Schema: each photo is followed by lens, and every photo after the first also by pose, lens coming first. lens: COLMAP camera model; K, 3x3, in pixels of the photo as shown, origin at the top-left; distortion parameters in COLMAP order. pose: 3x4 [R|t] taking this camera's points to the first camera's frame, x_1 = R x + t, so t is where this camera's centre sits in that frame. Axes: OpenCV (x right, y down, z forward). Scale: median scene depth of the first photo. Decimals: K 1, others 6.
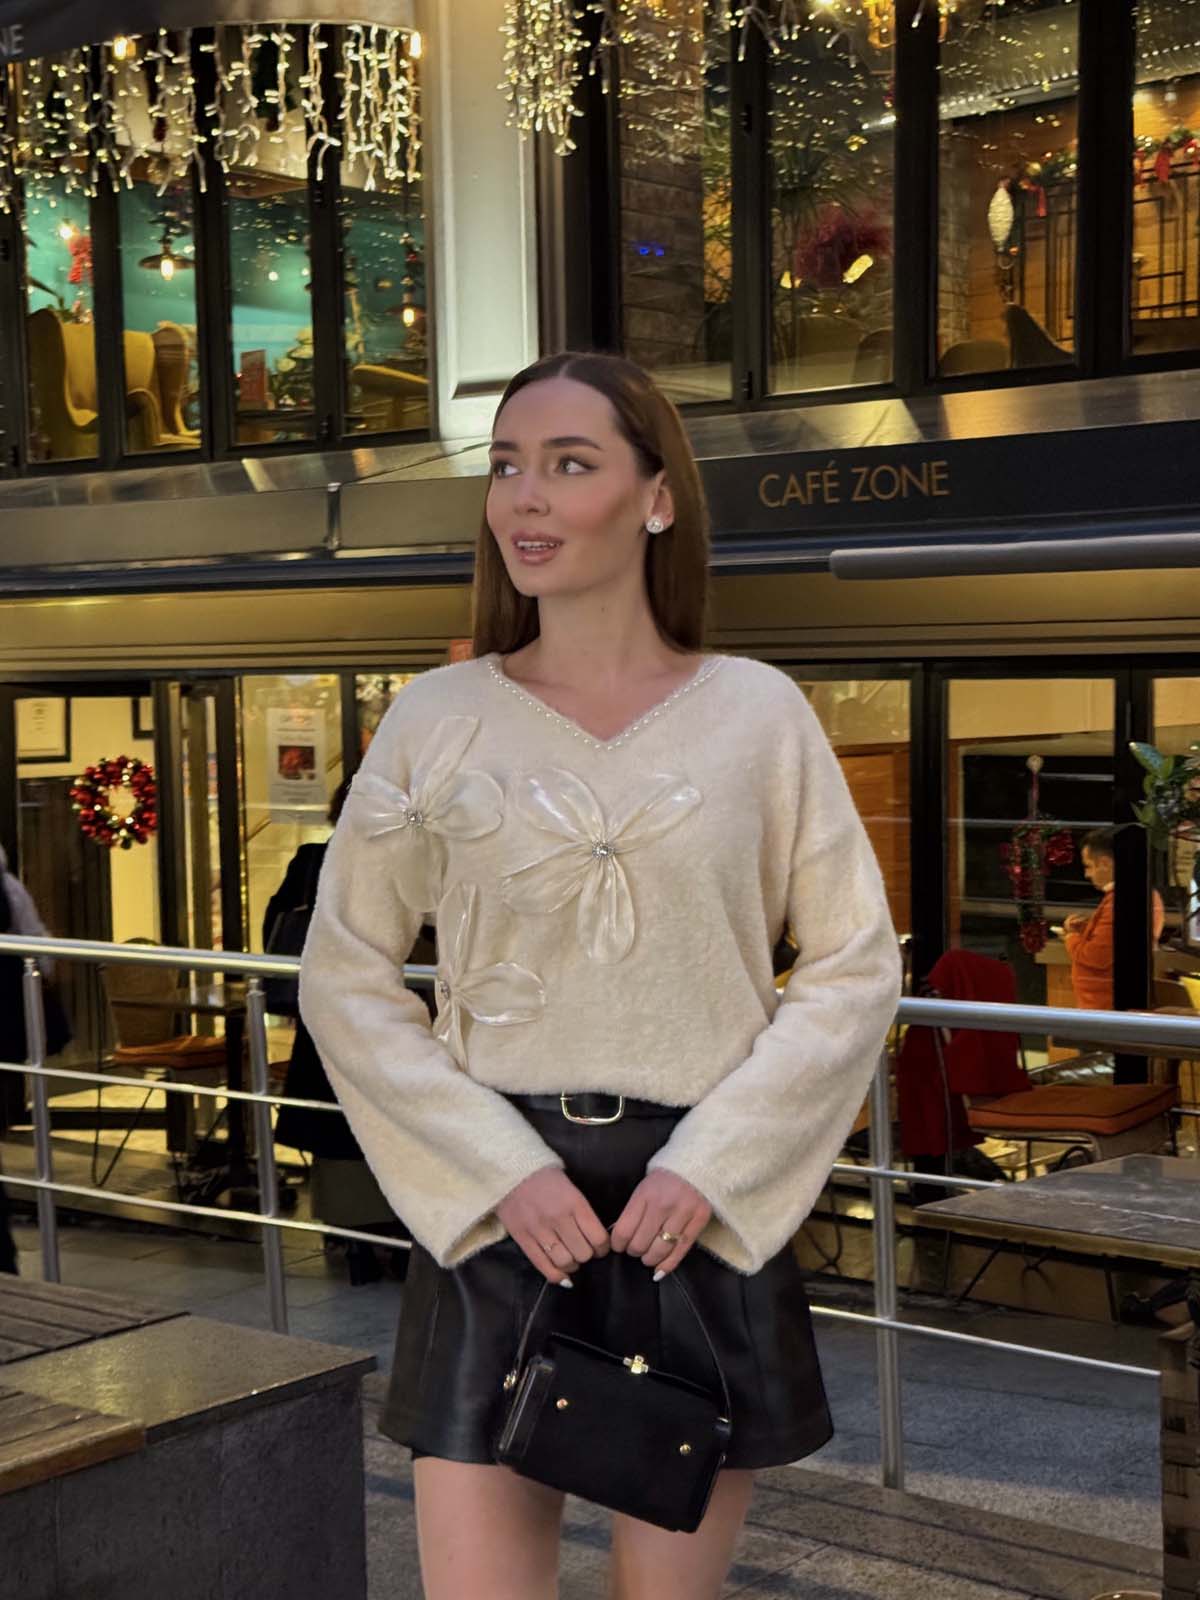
lens RADIAL K [[2567.2, 0, 595.8], [0, 2567.2, 856.2], [0, 0, 1]] dist [0.153381, 0.036754]
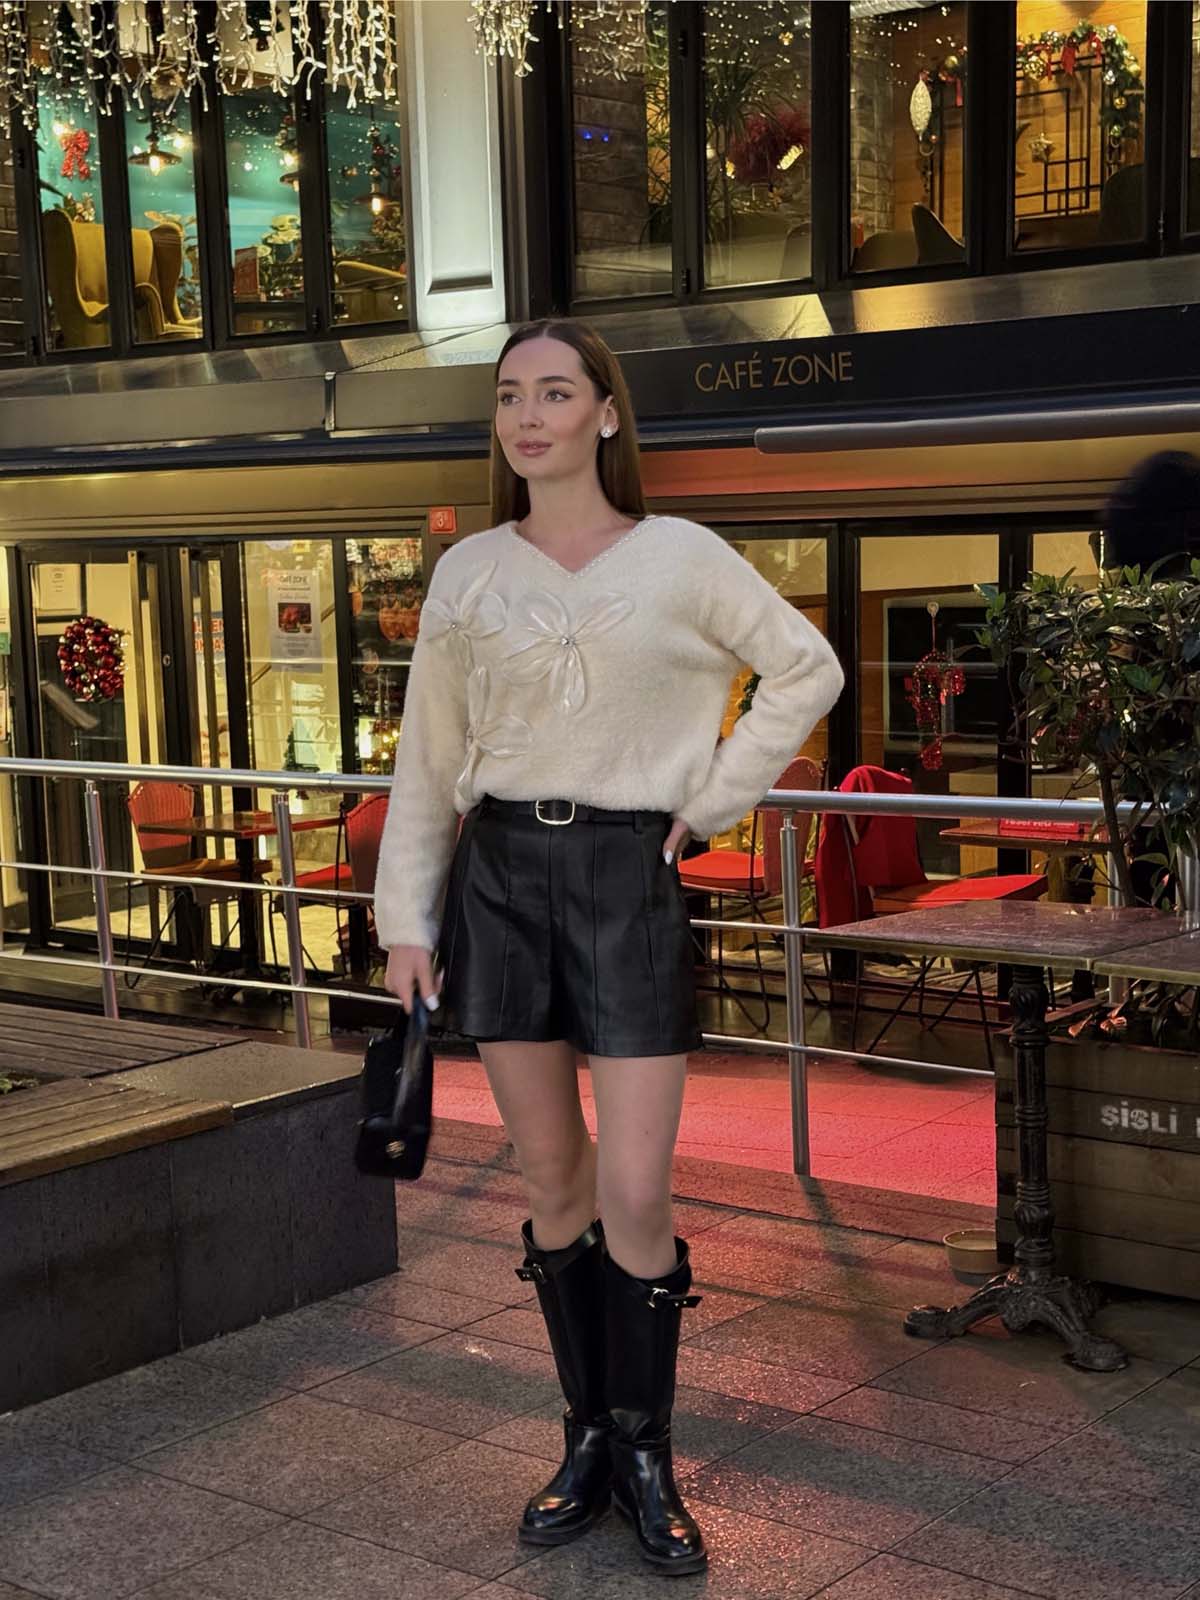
lens RADIAL K [[2495.9, 0, 578.9], [0, 2495.9, 875.0], [0, 0, 1]] dist [0.152750, -0.116871]
pose [[0.999868, -0.012660, 0.010226, -0.003398], [0.011993, 0.997951, 0.062844, 0.009936], [-0.011001, -0.062713, 0.997971, -0.126128]]
